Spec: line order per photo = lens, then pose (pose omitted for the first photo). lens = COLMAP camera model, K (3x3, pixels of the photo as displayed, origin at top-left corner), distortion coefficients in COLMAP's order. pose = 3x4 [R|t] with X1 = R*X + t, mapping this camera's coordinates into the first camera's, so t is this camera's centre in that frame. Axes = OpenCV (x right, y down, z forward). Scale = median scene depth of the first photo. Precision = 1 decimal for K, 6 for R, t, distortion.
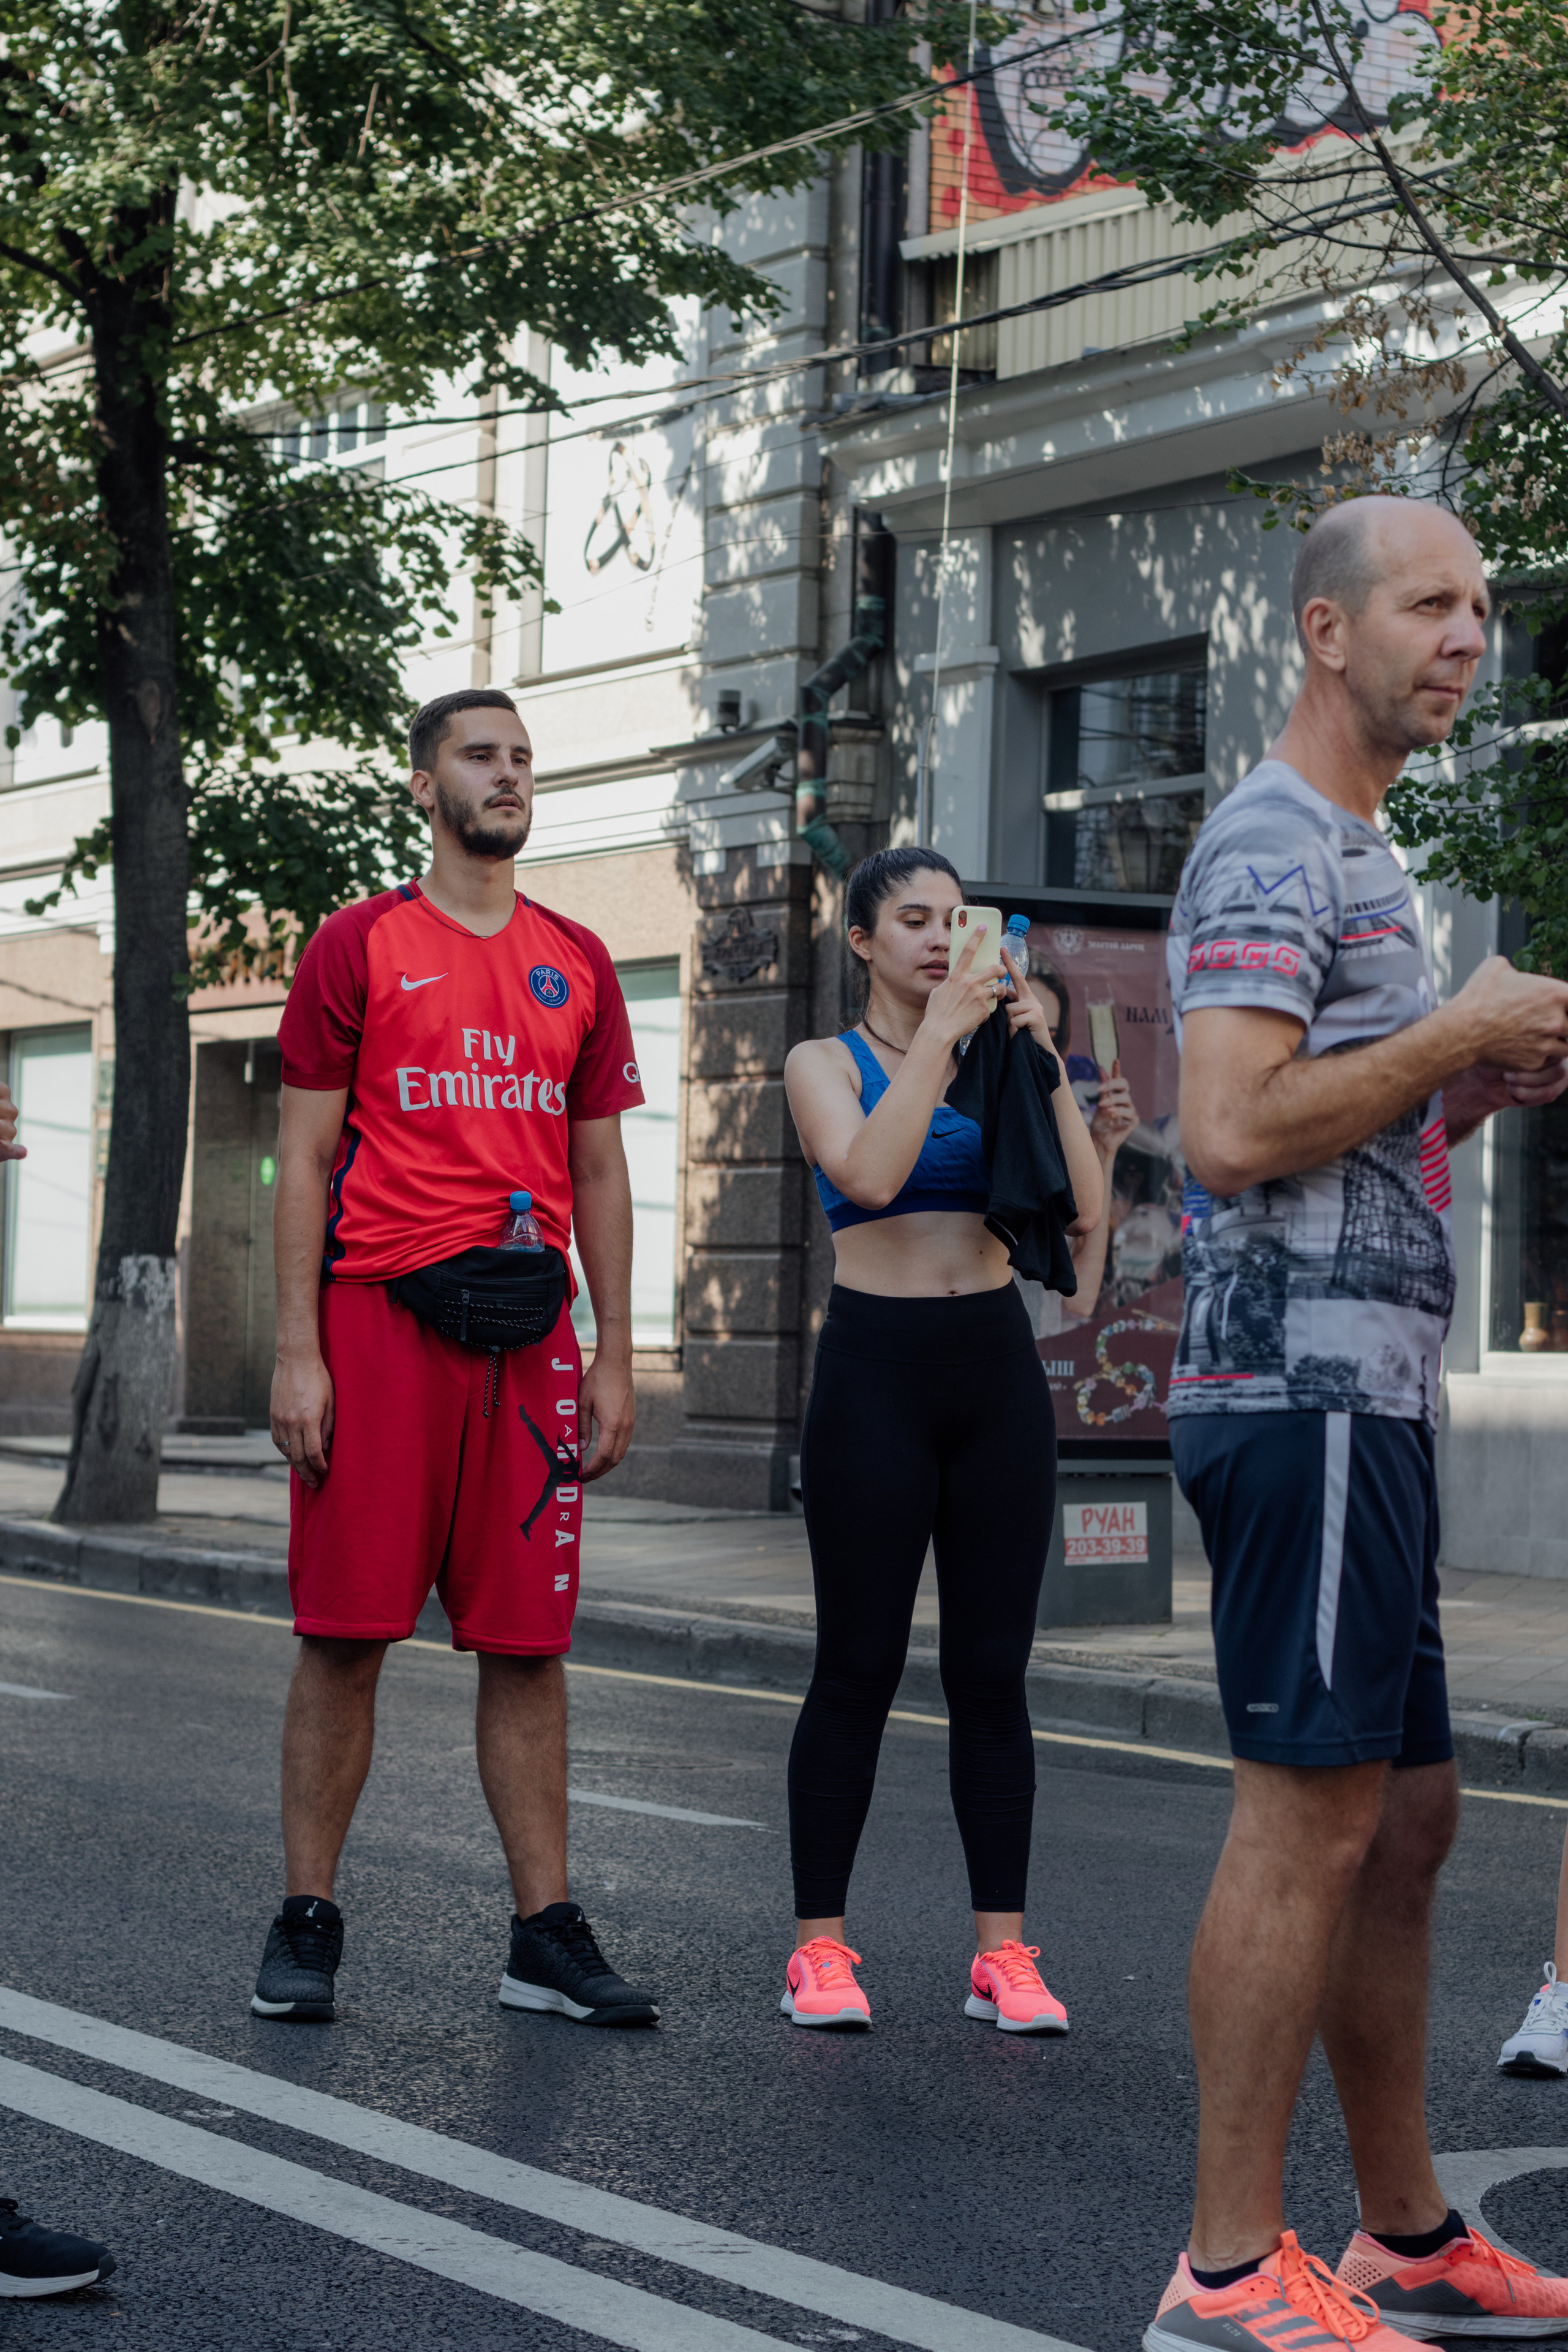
lens RADIAL K [[5714.0, 0, 784.0], [0, 5714.0, 1176.0], [0, 0, 1]] dist [-0.051760, -0.061706]
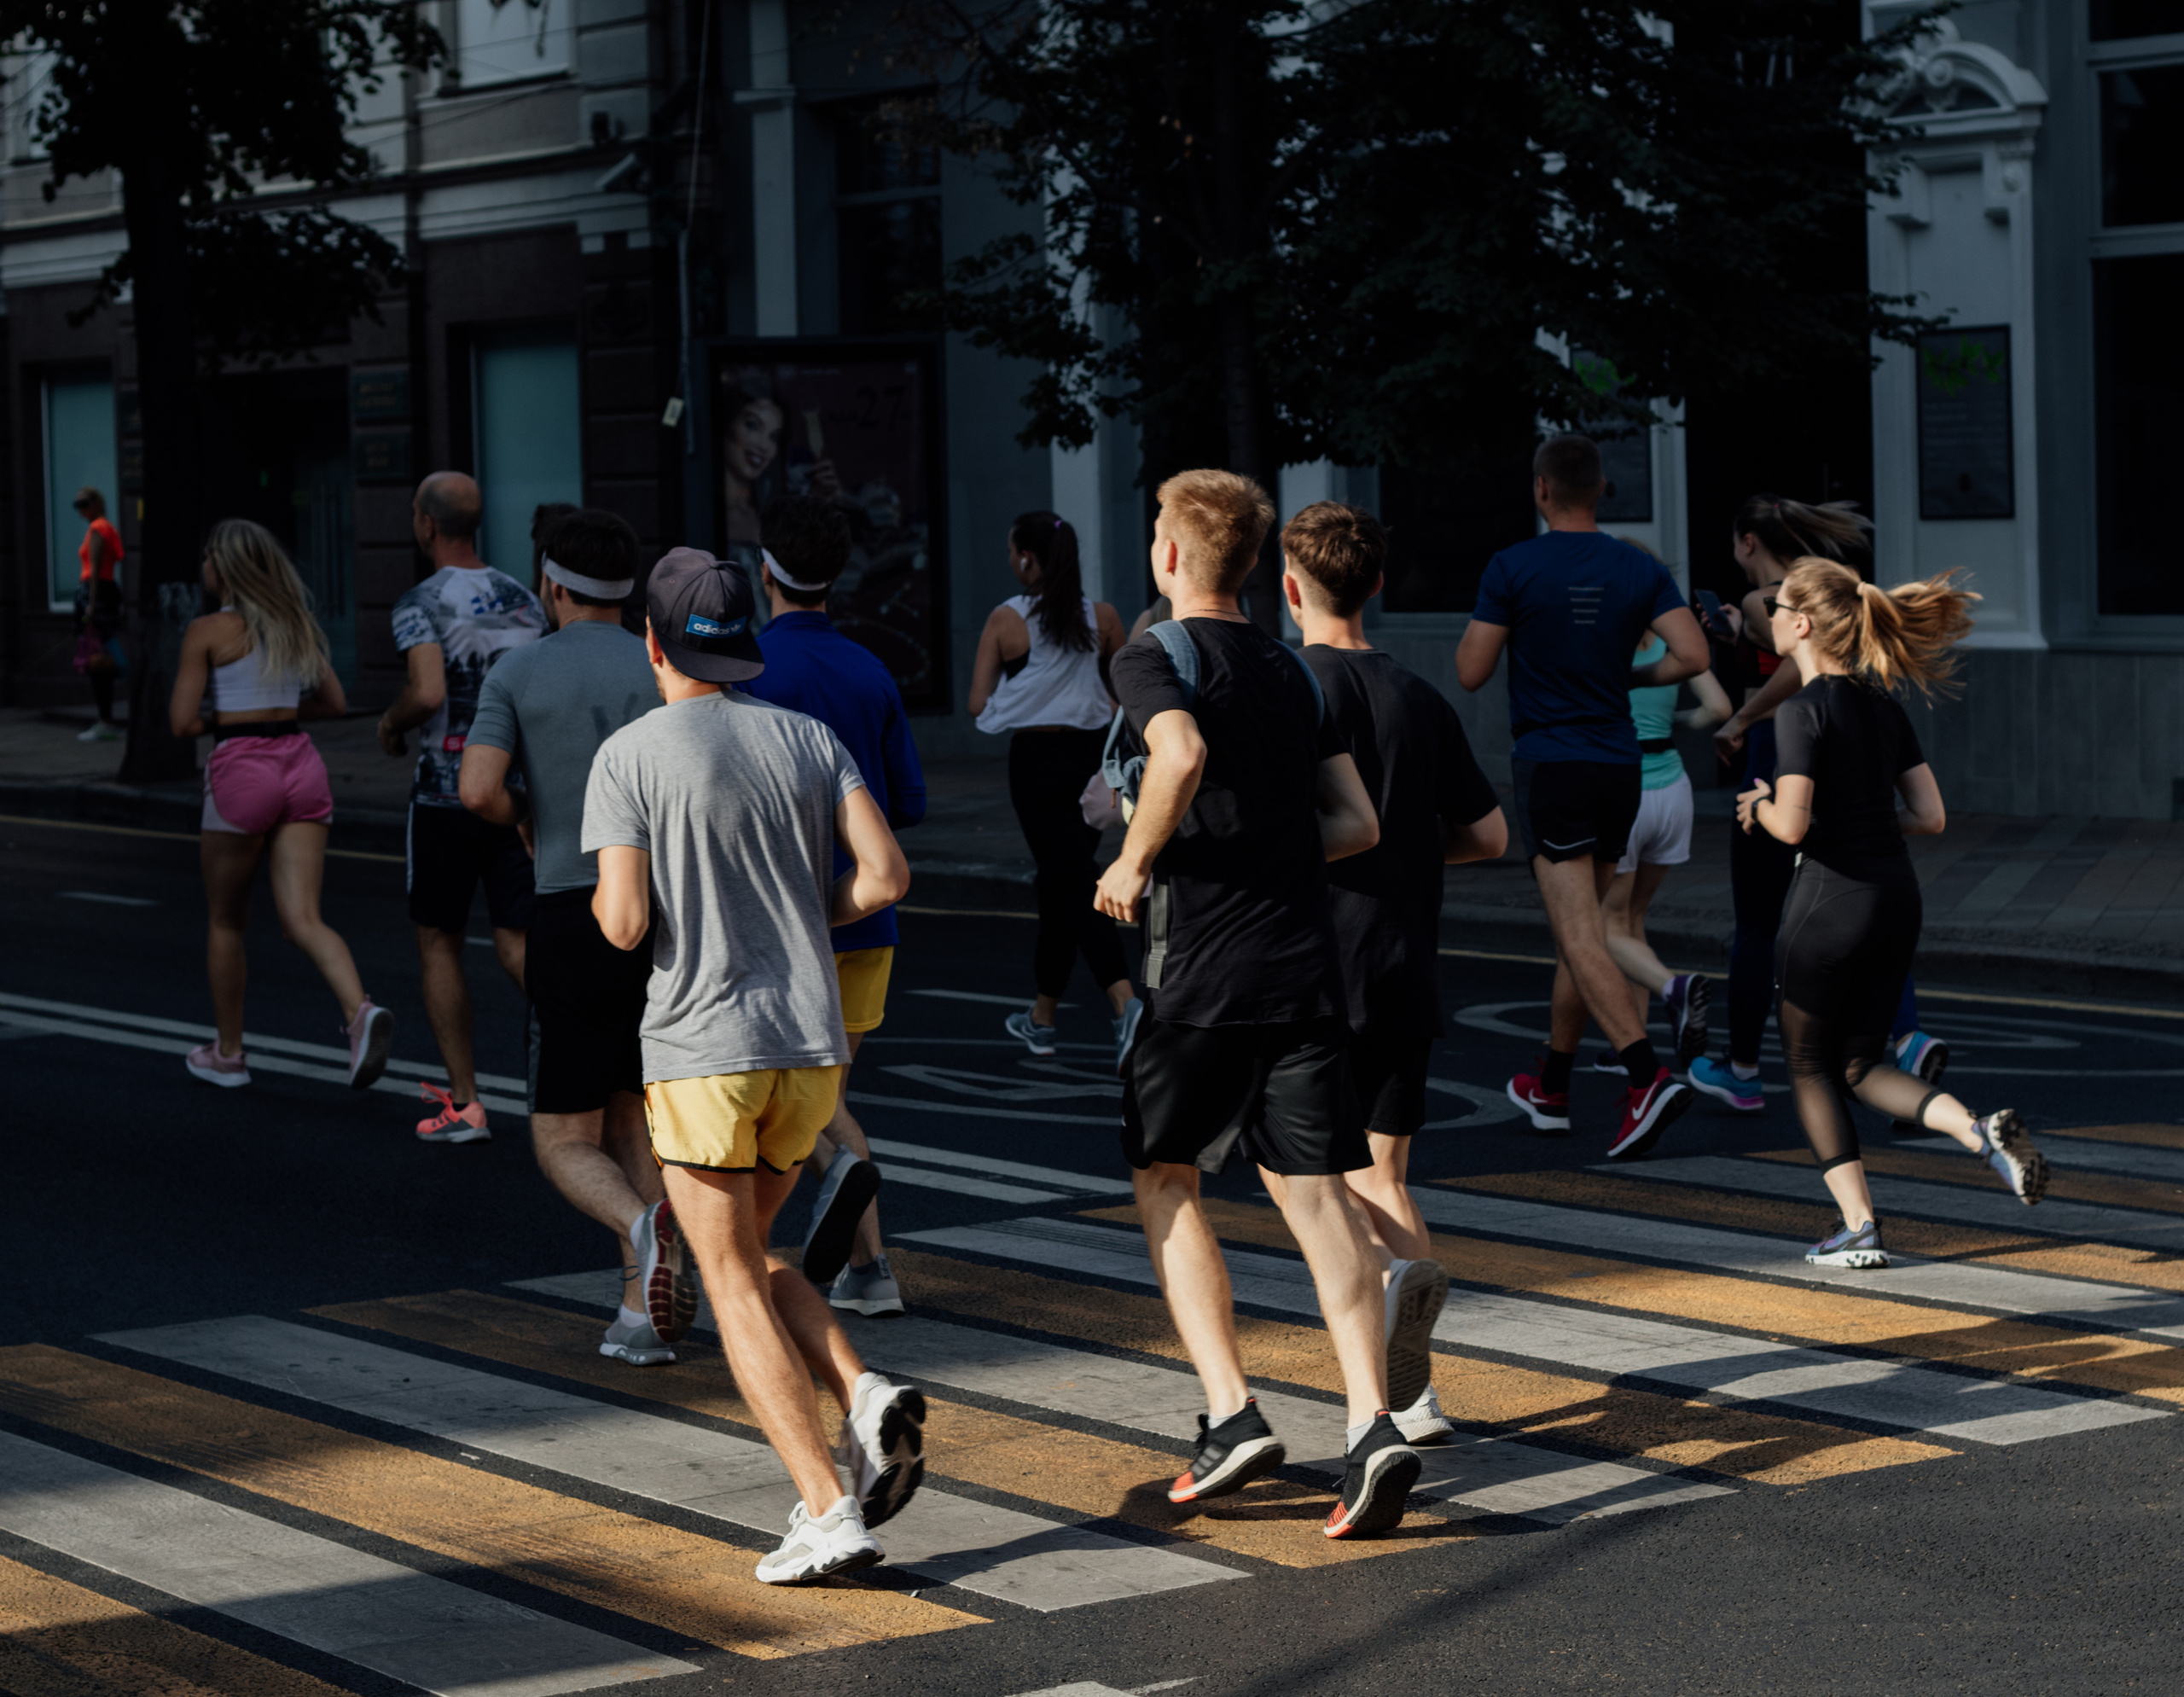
lens RADIAL K [[6270.4, 0, 1292.6], [0, 6270.4, 844.9], [0, 0, 1]] dist [-0.062639, 0.061065]
pose [[0.996706, -0.045349, 0.067236, 0.047234], [0.039483, 0.995500, 0.086149, -0.038435], [-0.070841, -0.083211, 0.994011, -0.466456]]
